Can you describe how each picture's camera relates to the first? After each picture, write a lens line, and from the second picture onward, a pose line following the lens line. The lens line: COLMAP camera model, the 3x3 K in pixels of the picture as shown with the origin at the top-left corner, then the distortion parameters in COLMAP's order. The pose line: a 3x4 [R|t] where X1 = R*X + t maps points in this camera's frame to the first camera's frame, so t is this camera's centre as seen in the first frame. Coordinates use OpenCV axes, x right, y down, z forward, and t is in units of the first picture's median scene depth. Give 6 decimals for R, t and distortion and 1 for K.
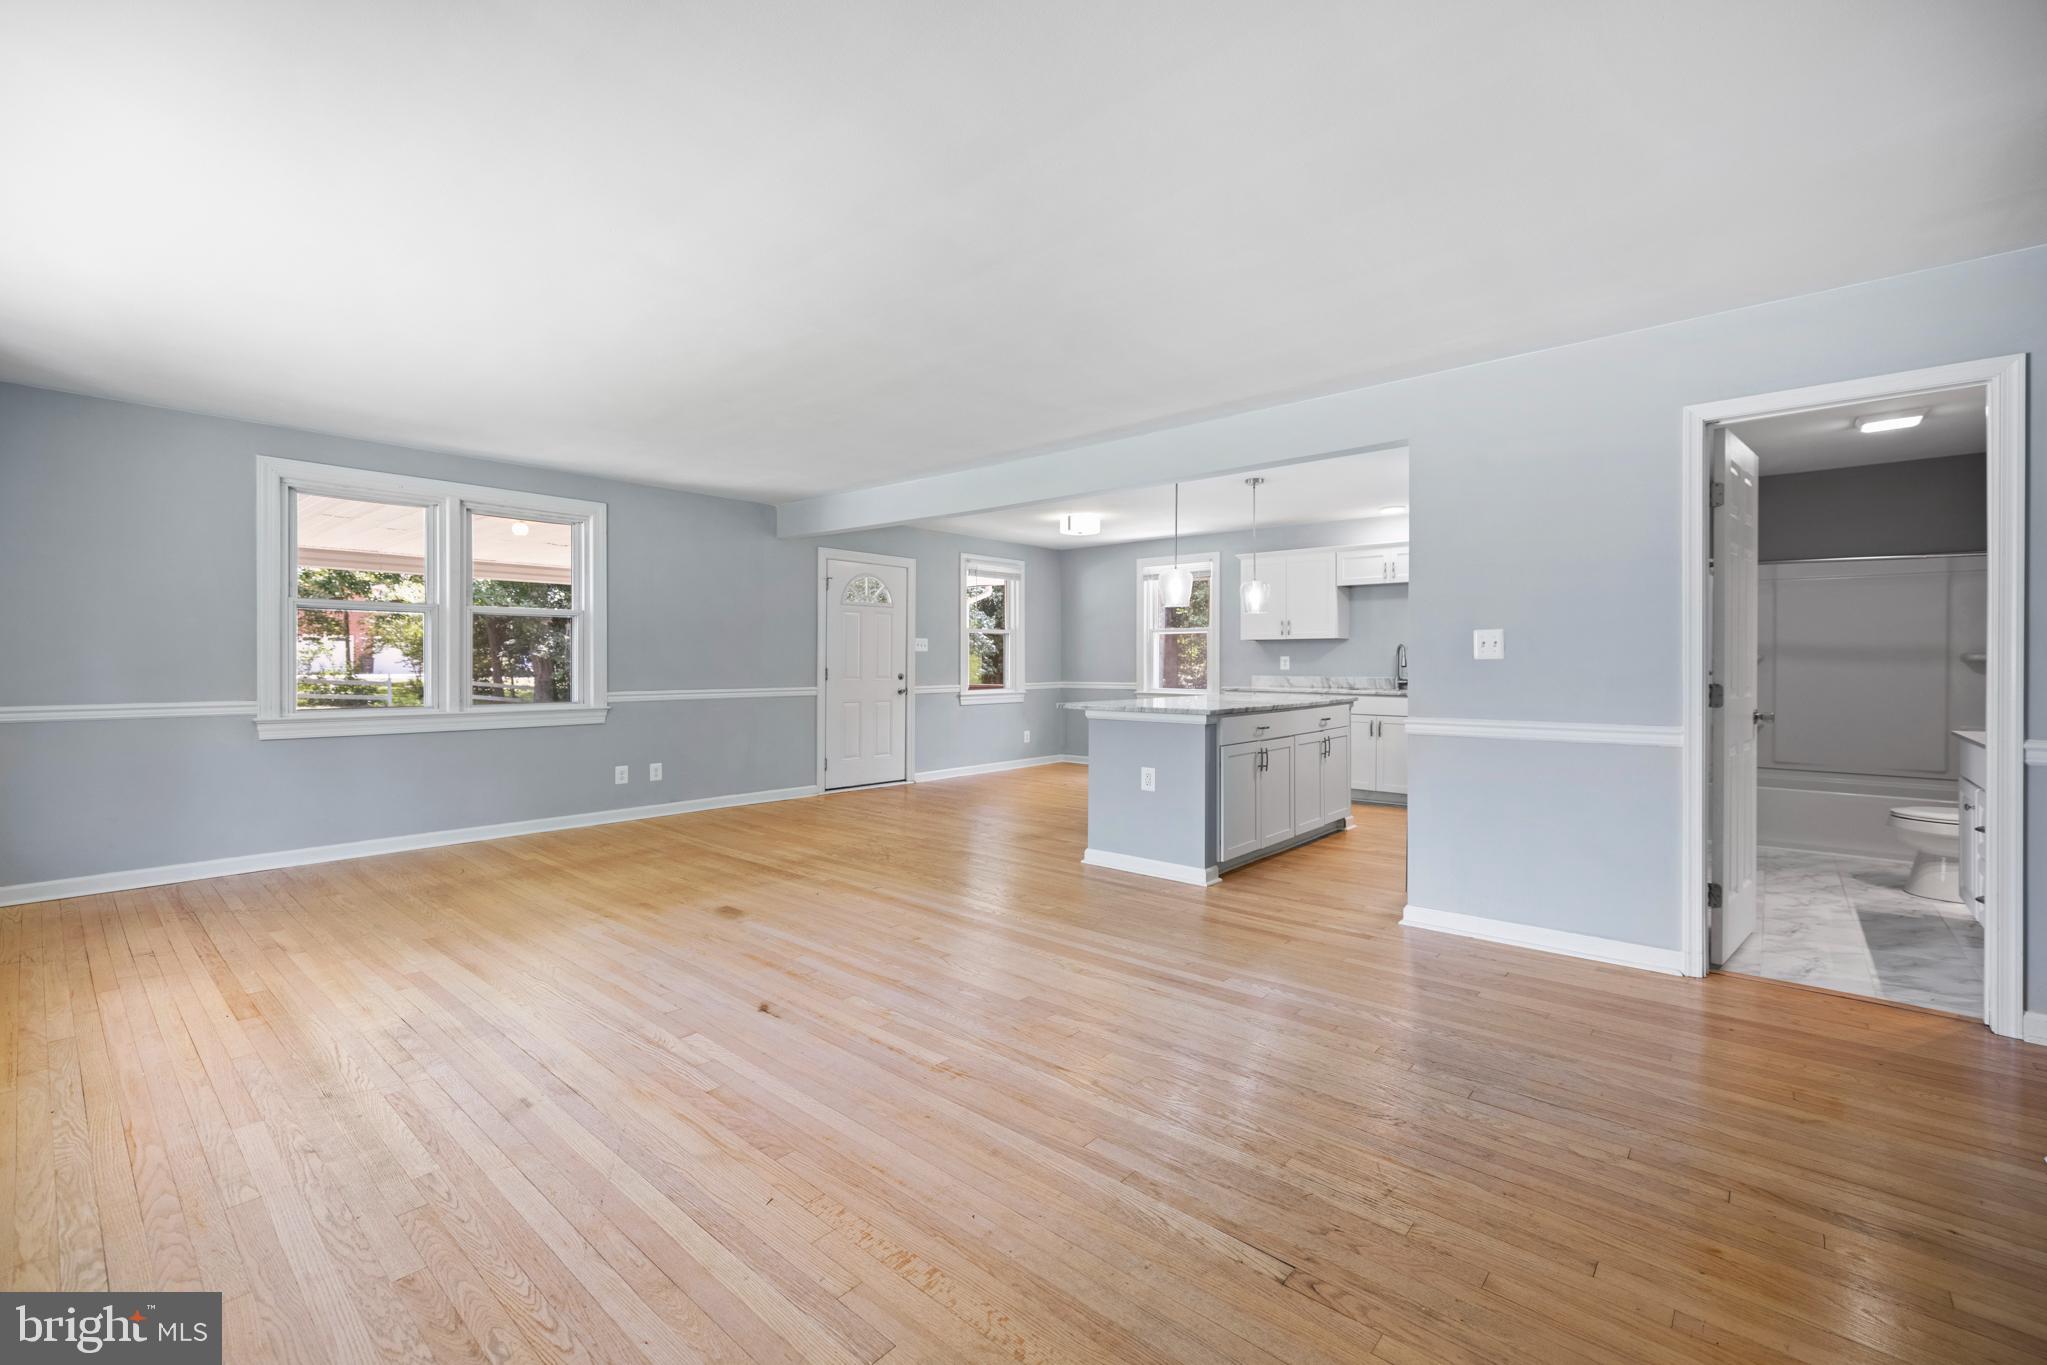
lens RADIAL K [[864.8, 0, 1033.9], [0, 864.8, 658.5], [0, 0, 1]] dist [0.001360, 0.000208]
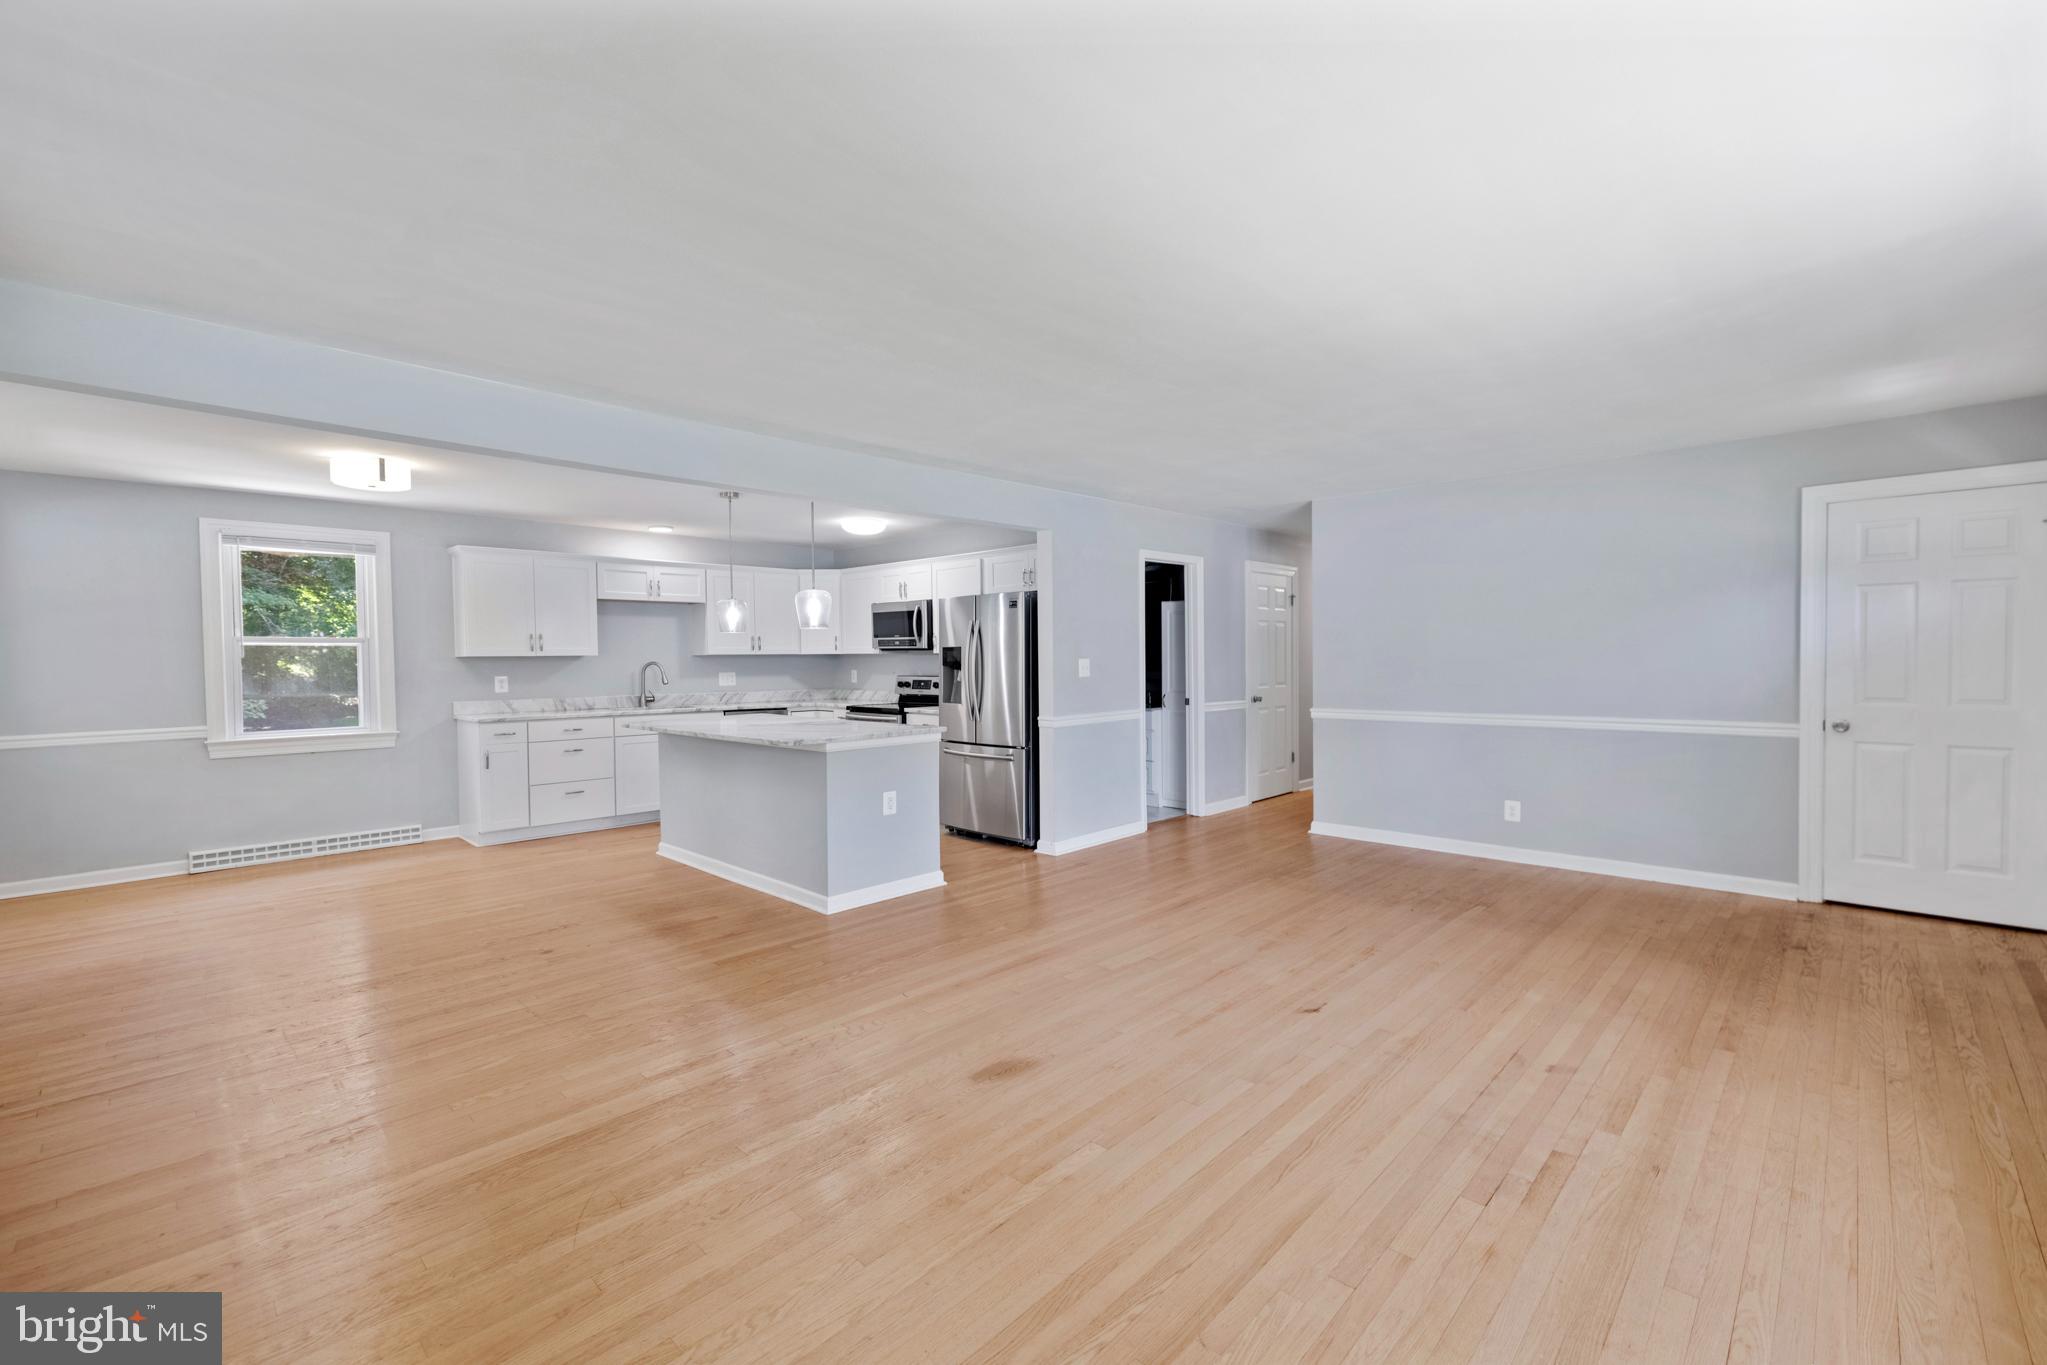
lens RADIAL K [[860.3, 0, 1027.7], [0, 860.3, 681.7], [0, 0, 1]] dist [0.000321, -0.000317]
pose [[0.058404, -0.029193, 0.997866, -0.667174], [0.007654, 0.999556, 0.028794, -0.023048], [-0.998264, 0.005956, 0.058601, 0.610308]]
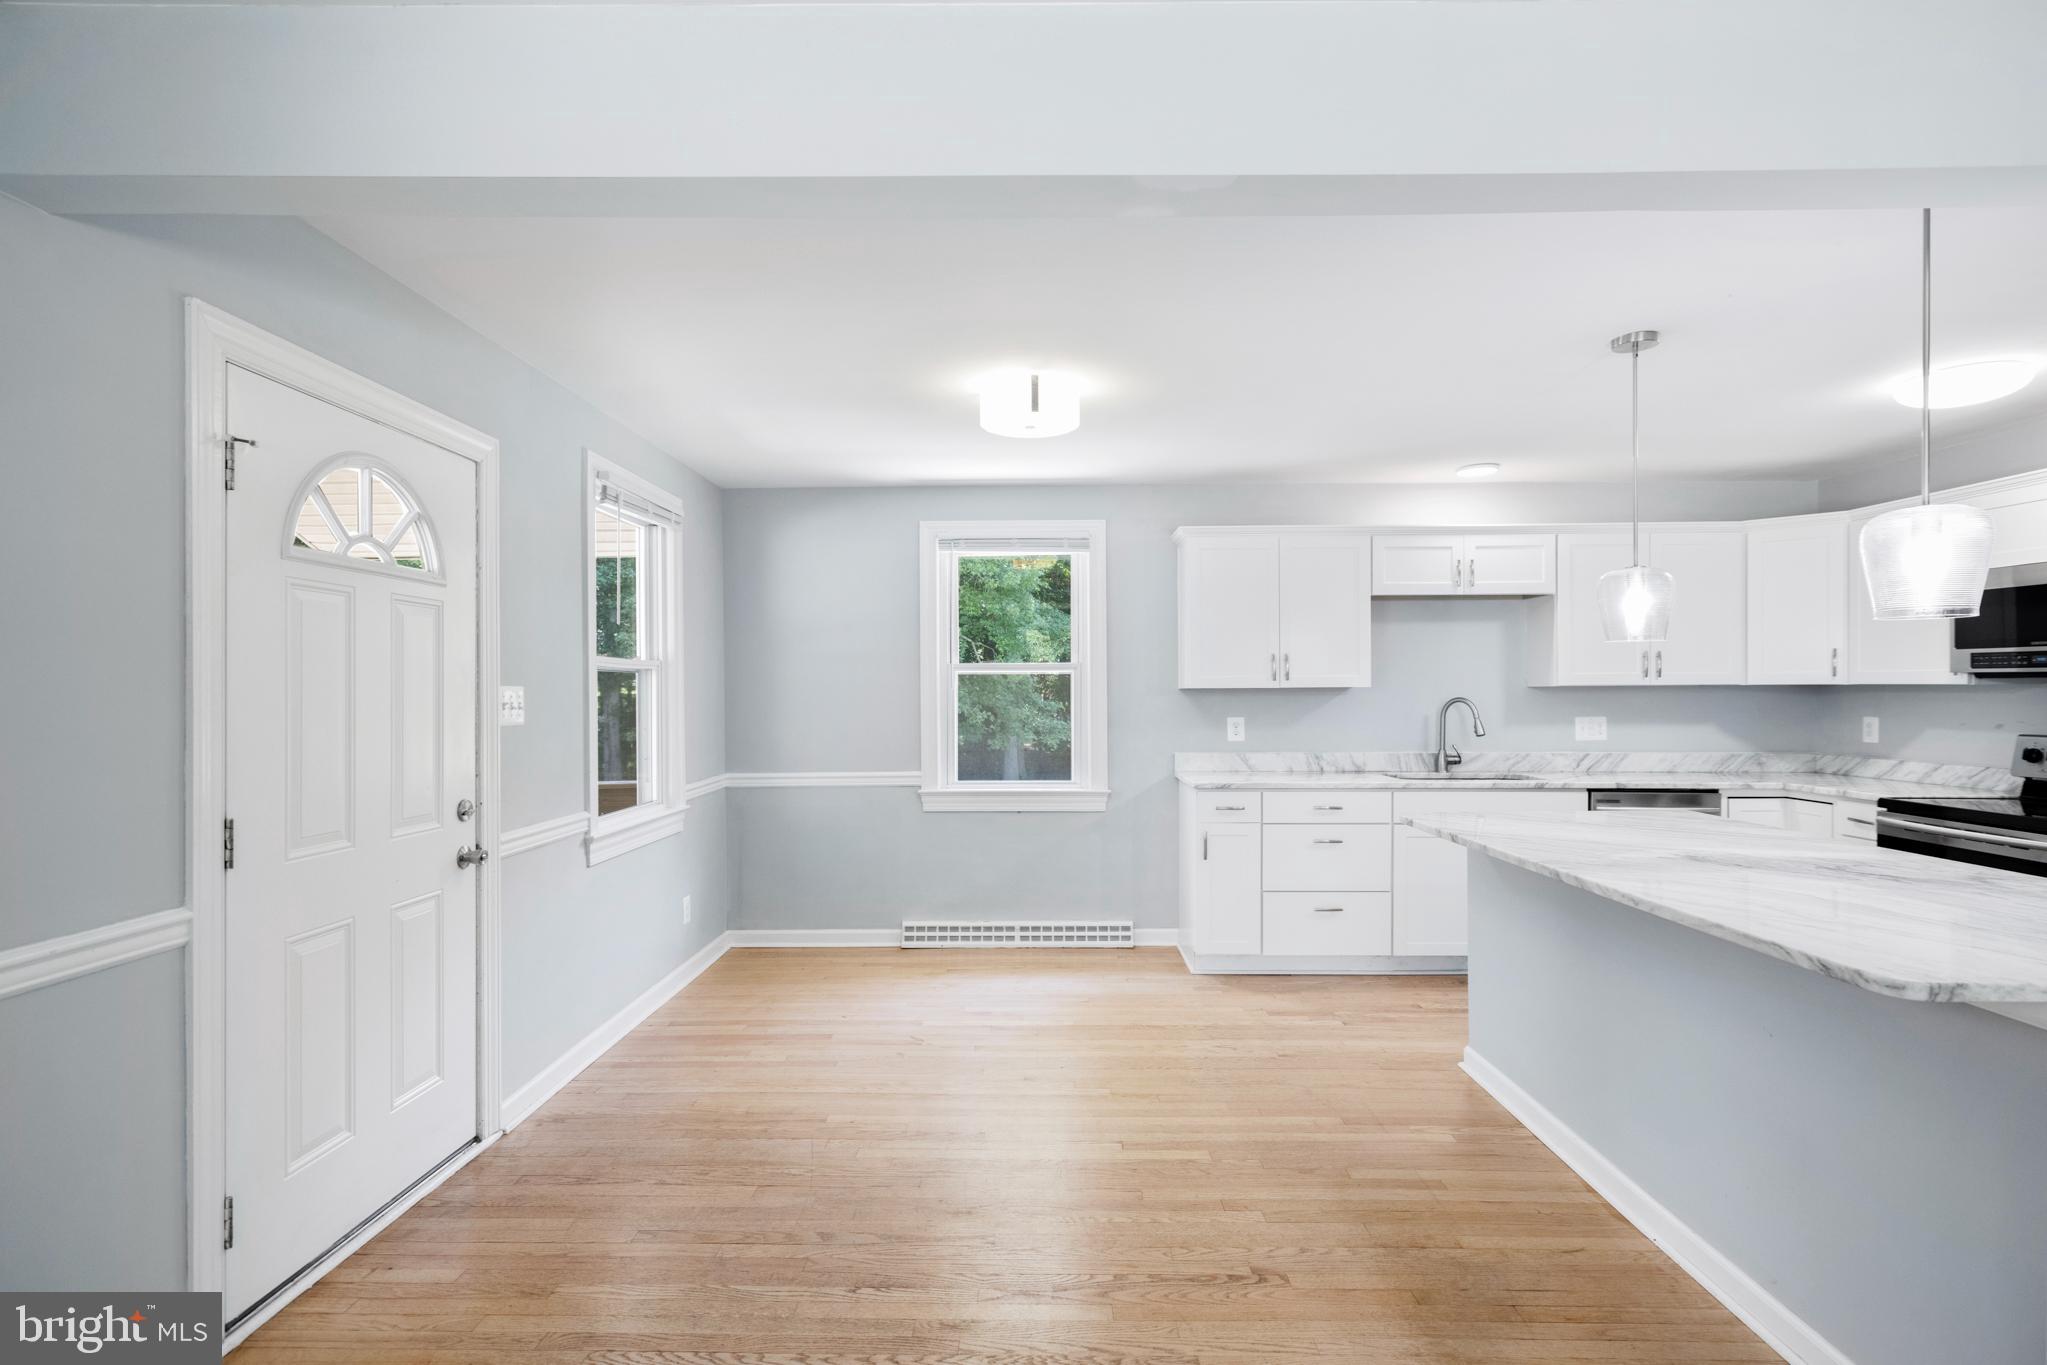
lens RADIAL K [[996.3, 0, 1023.8], [0, 996.3, 698.4], [0, 0, 1]] dist [-0.003618, 0.000549]
pose [[0.771005, -0.009456, 0.636759, -0.300969], [0.004012, 0.999942, 0.009993, -0.029285], [-0.636817, -0.005150, 0.770998, 0.797320]]
